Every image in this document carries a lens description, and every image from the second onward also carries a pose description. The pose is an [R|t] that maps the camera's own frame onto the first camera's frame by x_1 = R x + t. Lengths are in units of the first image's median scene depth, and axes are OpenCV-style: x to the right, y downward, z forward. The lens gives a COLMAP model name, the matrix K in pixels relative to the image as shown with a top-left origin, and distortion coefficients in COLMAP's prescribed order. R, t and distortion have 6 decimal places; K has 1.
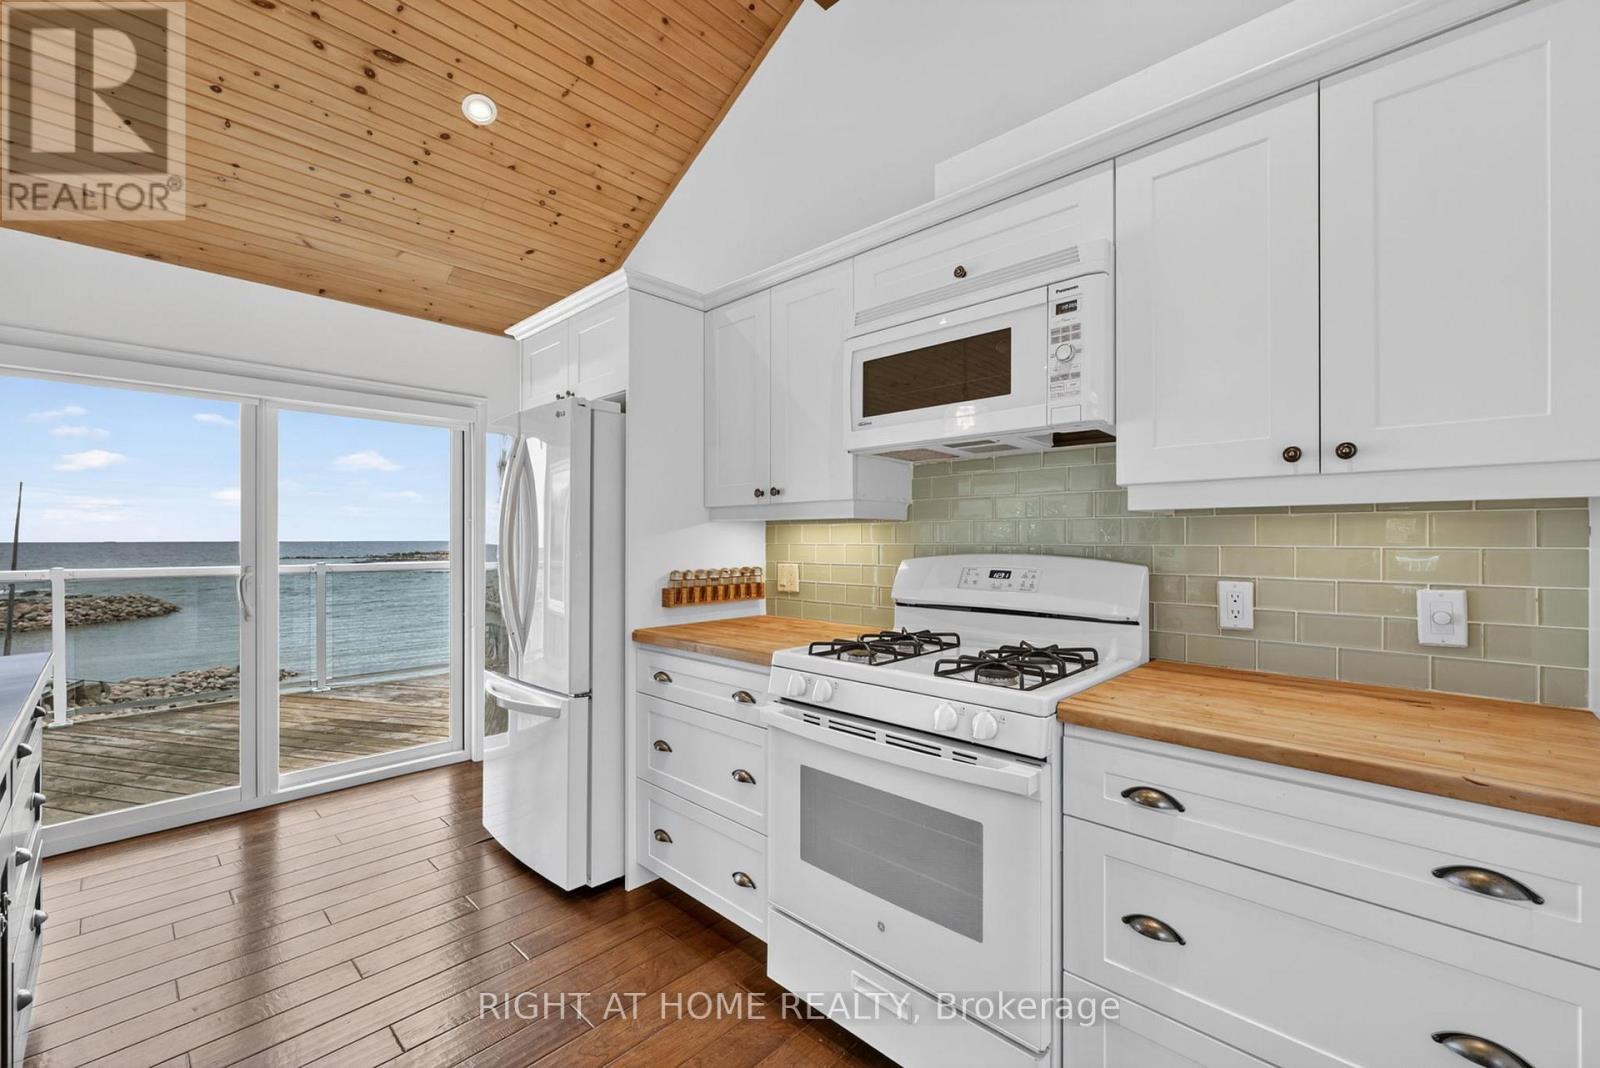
lens RADIAL K [[672.2, 0, 850.5], [0, 672.2, 538.4], [0, 0, 1]] dist [0.001089, -0.000229]
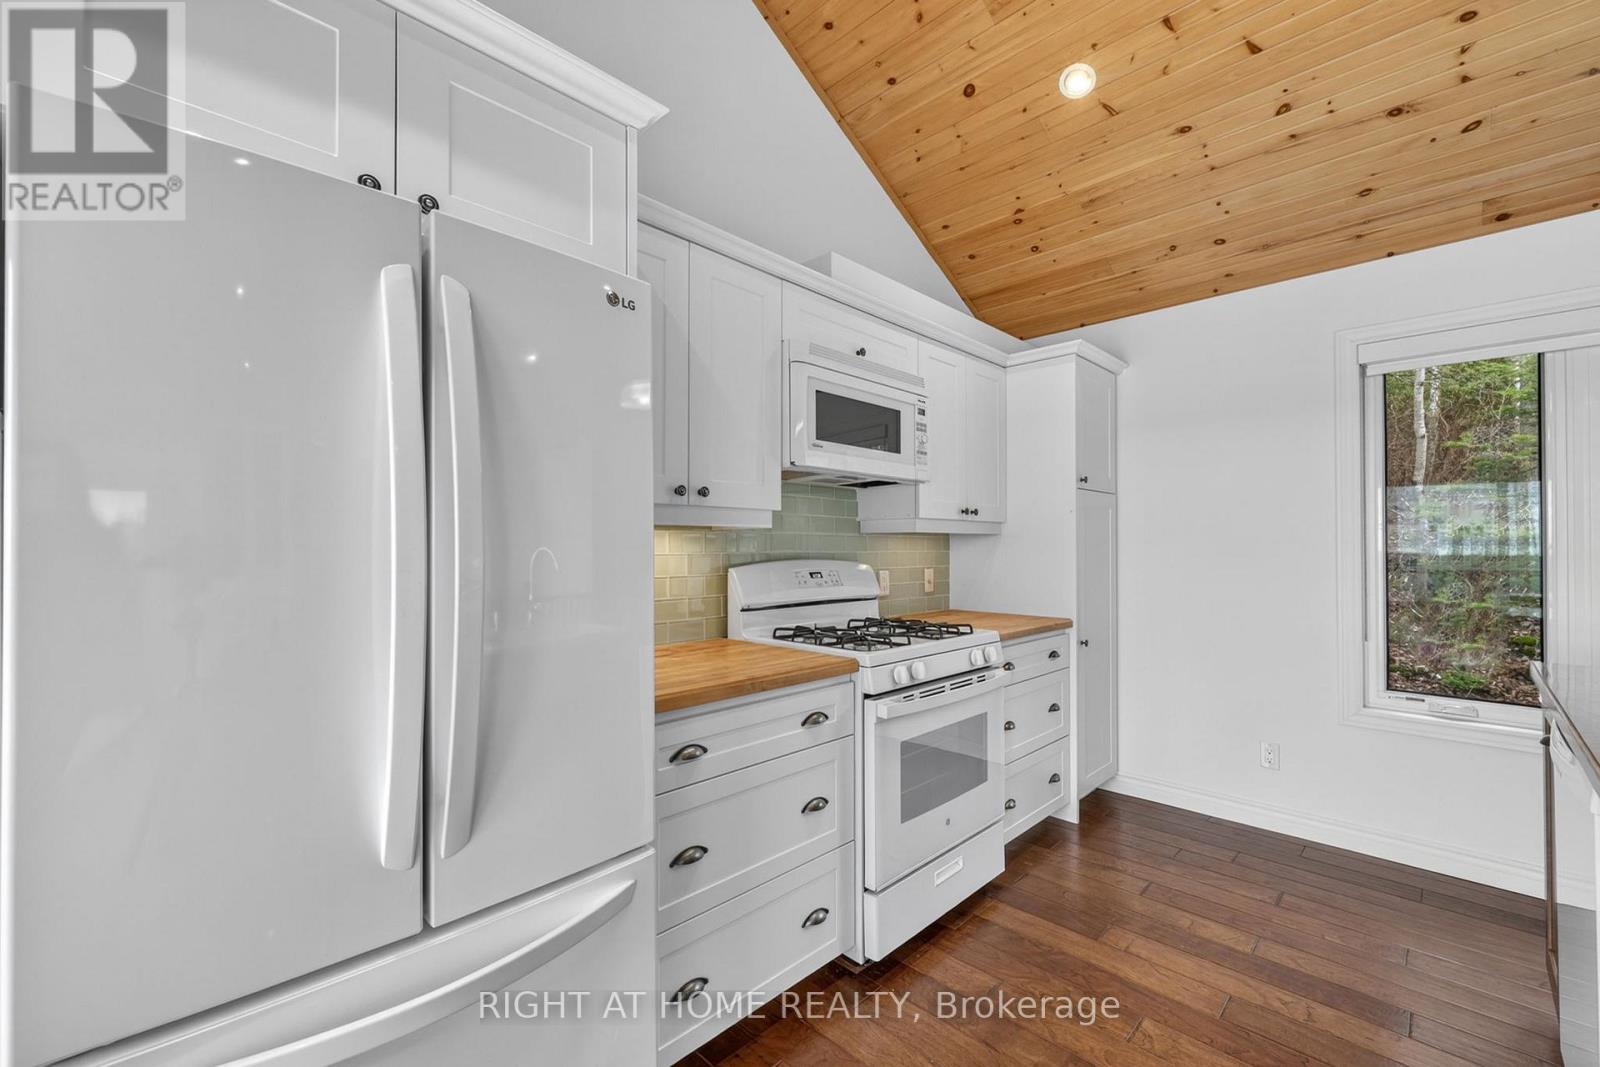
lens RADIAL K [[654.9, 0, 766.6], [0, 654.9, 536.8], [0, 0, 1]] dist [0.001386, -0.000501]
pose [[0.072623, 0.014196, 0.997258, -0.867787], [-0.002865, 0.999898, -0.014025, -0.002218], [-0.997355, -0.001839, 0.072656, 0.812191]]
